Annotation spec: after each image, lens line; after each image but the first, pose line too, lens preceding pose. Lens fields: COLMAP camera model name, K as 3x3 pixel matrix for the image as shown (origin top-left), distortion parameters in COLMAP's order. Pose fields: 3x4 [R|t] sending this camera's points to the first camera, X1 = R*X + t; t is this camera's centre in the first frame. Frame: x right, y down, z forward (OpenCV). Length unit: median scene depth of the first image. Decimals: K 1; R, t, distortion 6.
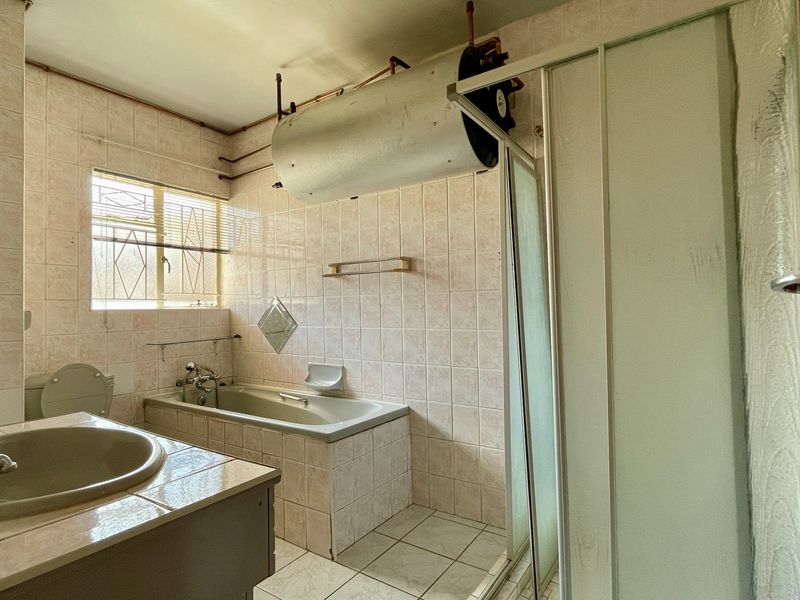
lens RADIAL K [[435.9, 0, 396.8], [0, 435.9, 300.8], [0, 0, 1]] dist [-0.001627, -0.001313]
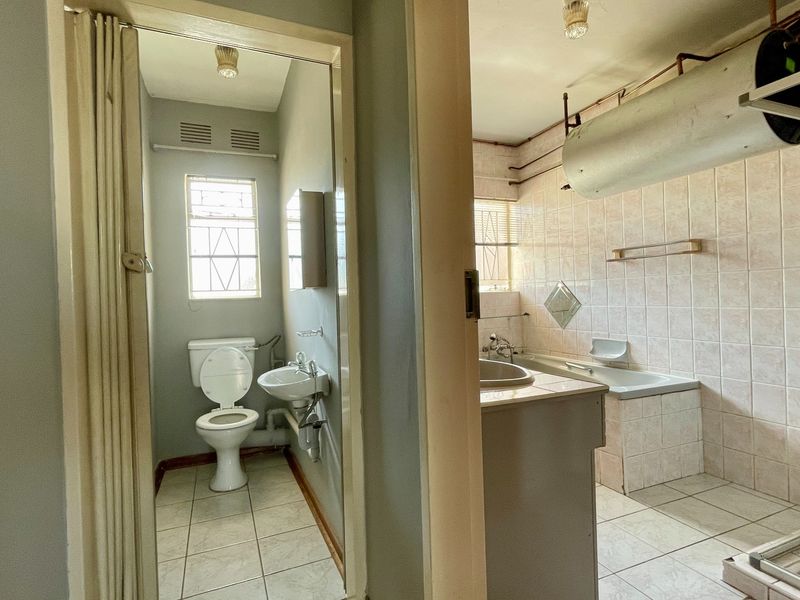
lens RADIAL K [[435.9, 0, 396.8], [0, 435.9, 300.8], [0, 0, 1]] dist [-0.001627, -0.001313]
pose [[0.838864, -0.004862, -0.544320, -0.012027], [0.026061, 0.999172, 0.031238, -0.003280], [0.543717, -0.040390, 0.838296, -0.258959]]
